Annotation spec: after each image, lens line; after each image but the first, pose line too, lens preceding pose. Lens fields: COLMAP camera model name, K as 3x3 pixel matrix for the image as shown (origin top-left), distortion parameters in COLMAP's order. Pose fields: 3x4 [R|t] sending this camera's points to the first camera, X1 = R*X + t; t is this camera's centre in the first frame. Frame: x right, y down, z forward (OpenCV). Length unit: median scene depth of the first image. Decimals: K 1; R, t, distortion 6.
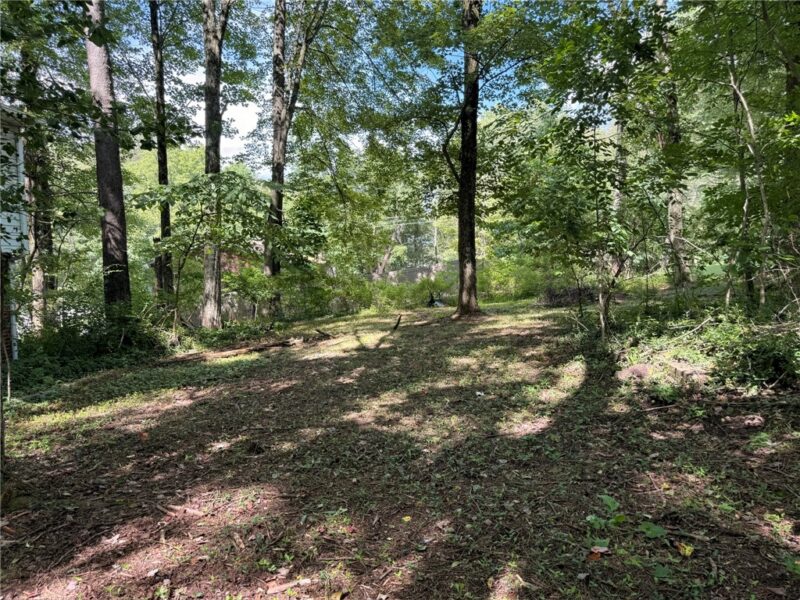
lens RADIAL K [[564.1, 0, 401.3], [0, 564.1, 298.6], [0, 0, 1]] dist [0.042640, -0.042236]
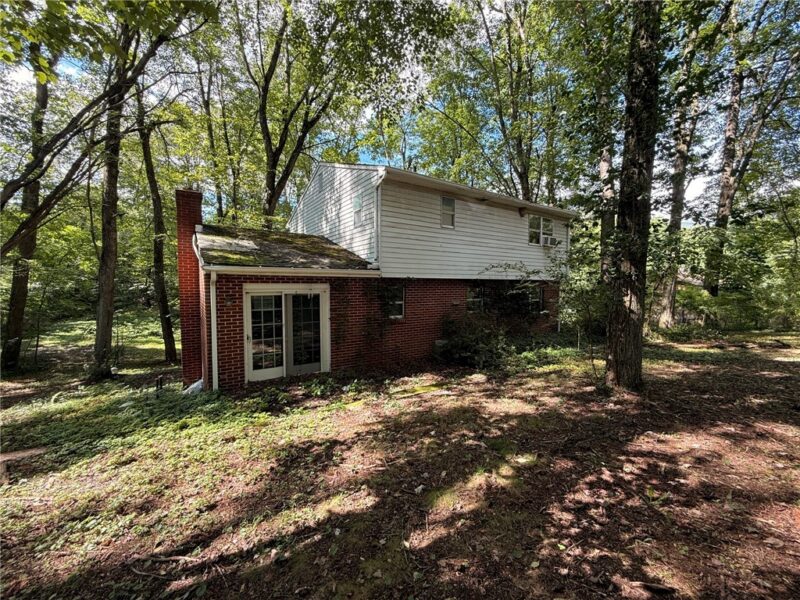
lens RADIAL K [[316.6, 0, 398.9], [0, 316.6, 300.7], [0, 0, 1]] dist [0.001984, 0.000813]
pose [[0.584454, 0.049426, -0.809920, -0.057010], [-0.060458, 0.998021, 0.017277, 0.005426], [0.809171, 0.038869, 0.586286, -0.110680]]
